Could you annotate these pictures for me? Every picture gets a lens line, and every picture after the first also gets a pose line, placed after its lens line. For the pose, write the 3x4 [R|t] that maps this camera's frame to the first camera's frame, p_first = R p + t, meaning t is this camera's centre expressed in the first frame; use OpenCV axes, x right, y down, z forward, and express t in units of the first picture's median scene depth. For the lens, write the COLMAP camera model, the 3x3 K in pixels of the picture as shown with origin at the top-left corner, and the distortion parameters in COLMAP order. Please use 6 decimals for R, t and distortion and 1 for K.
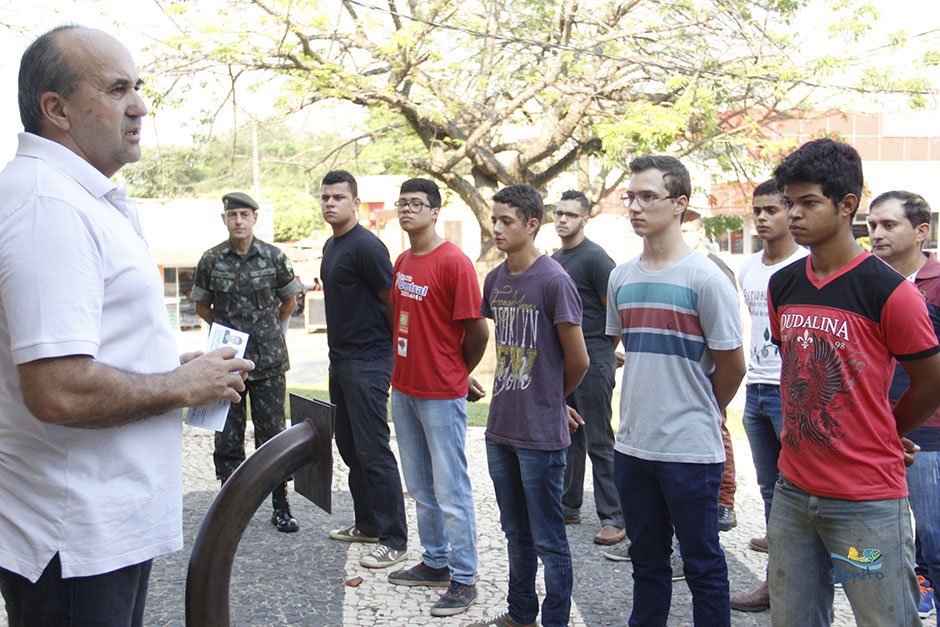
lens RADIAL K [[1095.2, 0, 468.5], [0, 1095.2, 378.0], [0, 0, 1]] dist [0.006326, -0.022456]
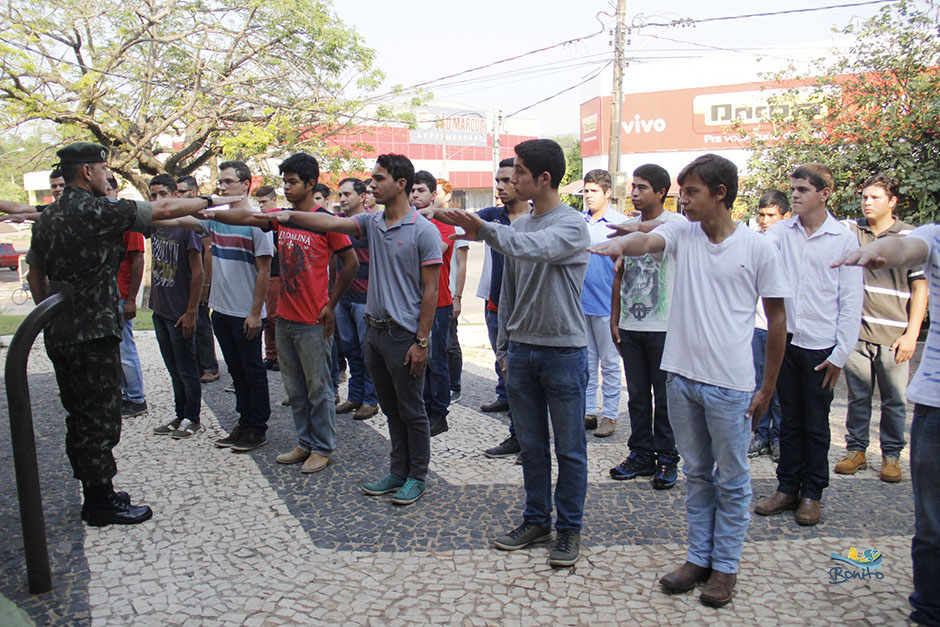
lens RADIAL K [[781.3, 0, 470.0], [0, 781.3, 313.5], [0, 0, 1]] dist [-0.161643, 0.122788]
pose [[0.920752, -0.063900, 0.384879, 0.020292], [0.061388, 0.997936, 0.018824, 0.068128], [-0.385287, 0.006295, 0.922775, -0.414869]]
